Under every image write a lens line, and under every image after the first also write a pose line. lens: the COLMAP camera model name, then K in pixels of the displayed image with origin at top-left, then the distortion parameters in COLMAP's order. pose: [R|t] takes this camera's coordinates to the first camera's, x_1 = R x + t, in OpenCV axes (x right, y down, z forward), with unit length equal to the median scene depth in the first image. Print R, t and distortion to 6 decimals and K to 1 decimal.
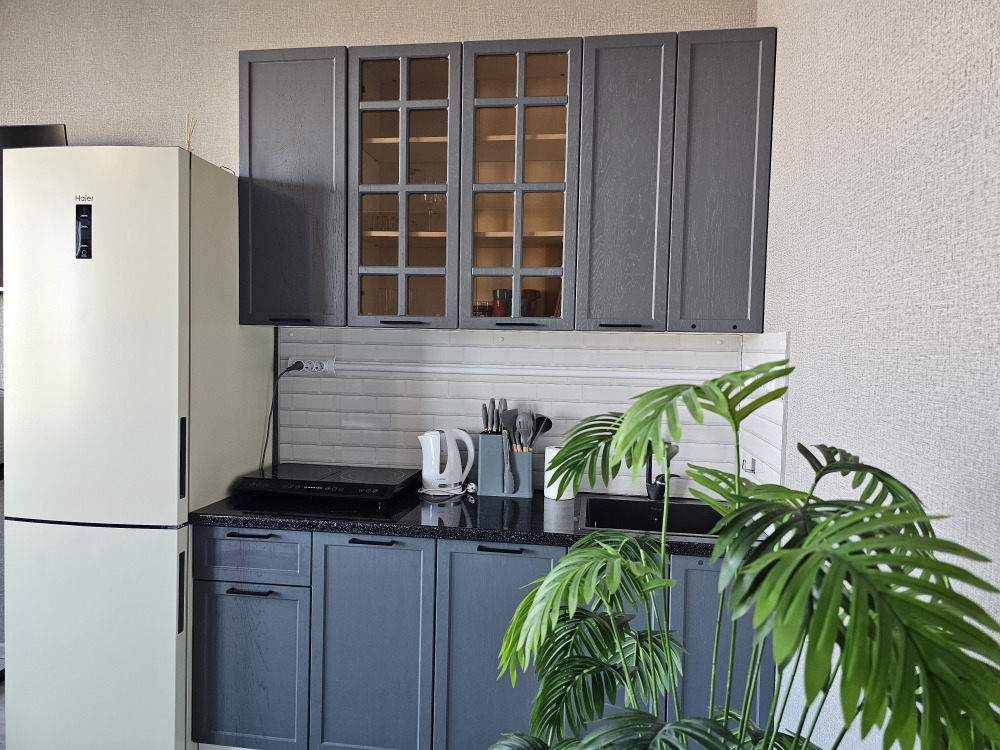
lens RADIAL K [[673.6, 0, 500.0], [0, 673.6, 375.0], [0, 0, 1]] dist [0.056654, -0.000063]
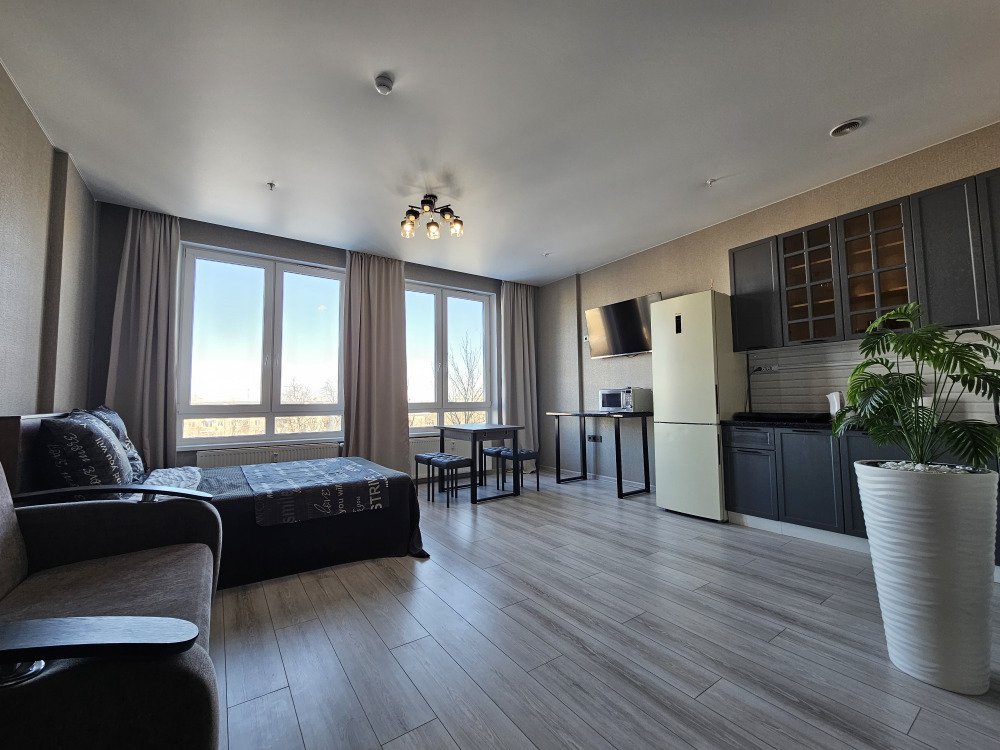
lens RADIAL K [[406.7, 0, 496.1], [0, 406.7, 373.8], [0, 0, 1]] dist [0.000115, -0.000770]
pose [[0.681696, -0.078009, -0.727465, 0.115842], [-0.008829, 0.993350, -0.114795, 0.195800], [0.731582, 0.084678, 0.676474, -0.694401]]
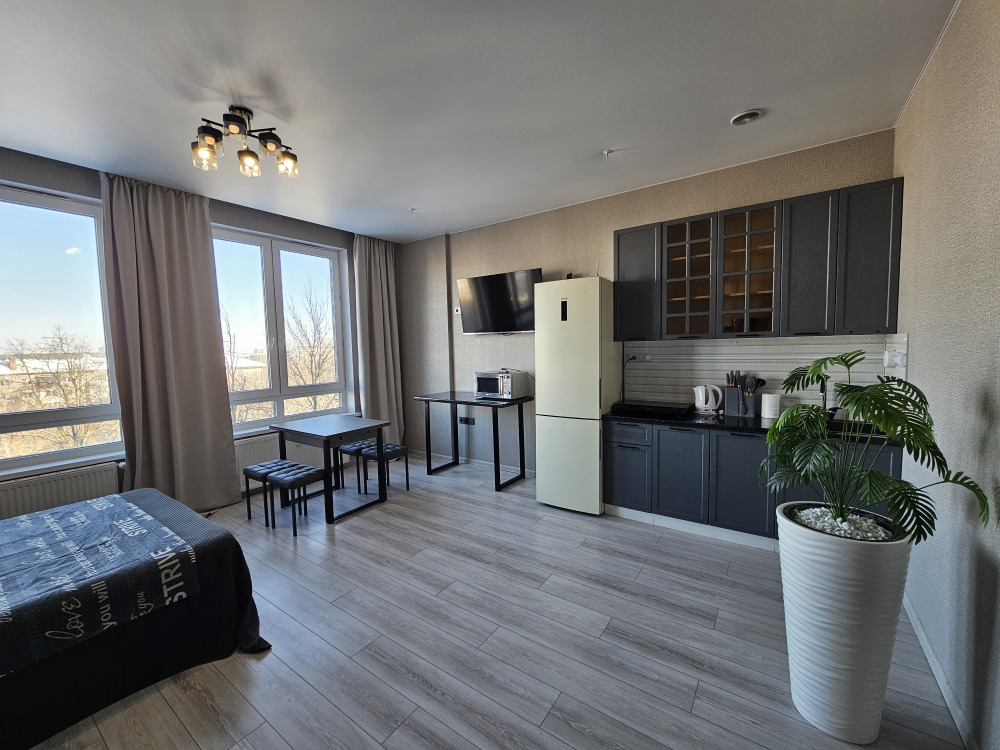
lens RADIAL K [[406.7, 0, 496.1], [0, 406.7, 373.8], [0, 0, 1]] dist [0.000115, -0.000770]
pose [[0.891539, -0.009914, -0.452834, -0.101905], [0.020422, 0.999624, 0.018322, 0.007395], [0.452482, -0.025583, 0.891406, -0.523355]]
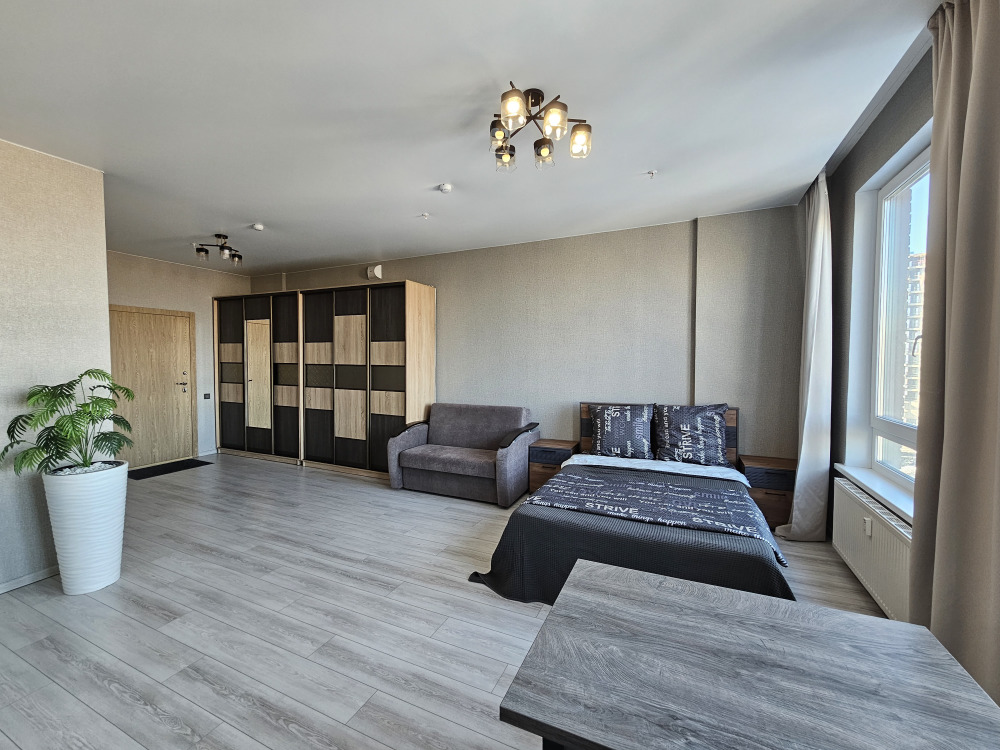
lens RADIAL K [[406.7, 0, 496.1], [0, 406.7, 373.8], [0, 0, 1]] dist [0.000115, -0.000770]
pose [[-0.958809, -0.029847, 0.282477, -1.296441], [-0.006802, 0.996591, 0.082215, -0.087781], [-0.283968, 0.076907, -0.955744, 1.037492]]
